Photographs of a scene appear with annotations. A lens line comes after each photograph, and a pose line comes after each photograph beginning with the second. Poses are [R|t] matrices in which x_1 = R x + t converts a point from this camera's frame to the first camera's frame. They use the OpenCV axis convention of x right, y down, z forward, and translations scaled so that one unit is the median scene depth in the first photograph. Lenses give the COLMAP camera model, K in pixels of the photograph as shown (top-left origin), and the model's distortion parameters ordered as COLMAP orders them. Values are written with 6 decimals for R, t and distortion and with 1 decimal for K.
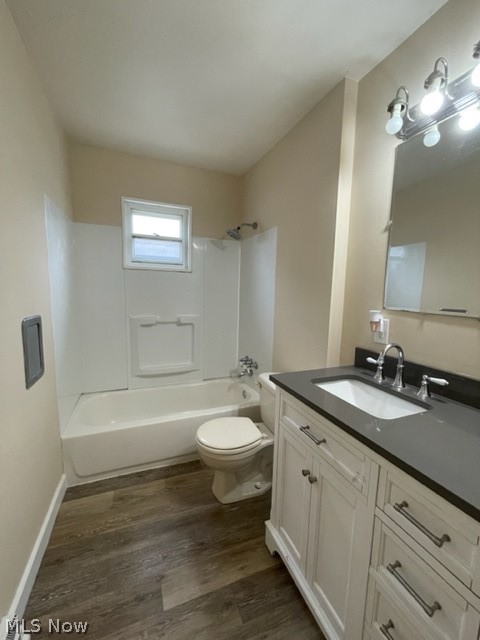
lens RADIAL K [[259.8, 0, 239.4], [0, 259.8, 320.7], [0, 0, 1]] dist [-0.002792, -0.000136]
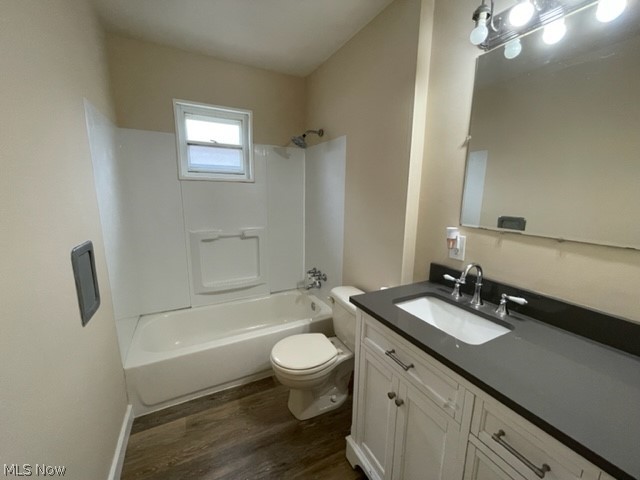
lens RADIAL K [[259.8, 0, 319.7], [0, 259.8, 239.6], [0, 0, 1]] dist [-0.002792, -0.000136]
pose [[0.995438, -0.028281, 0.091120, -0.066516], [0.022175, 0.997484, 0.067340, -0.062042], [-0.092795, -0.065012, 0.993560, 0.046164]]
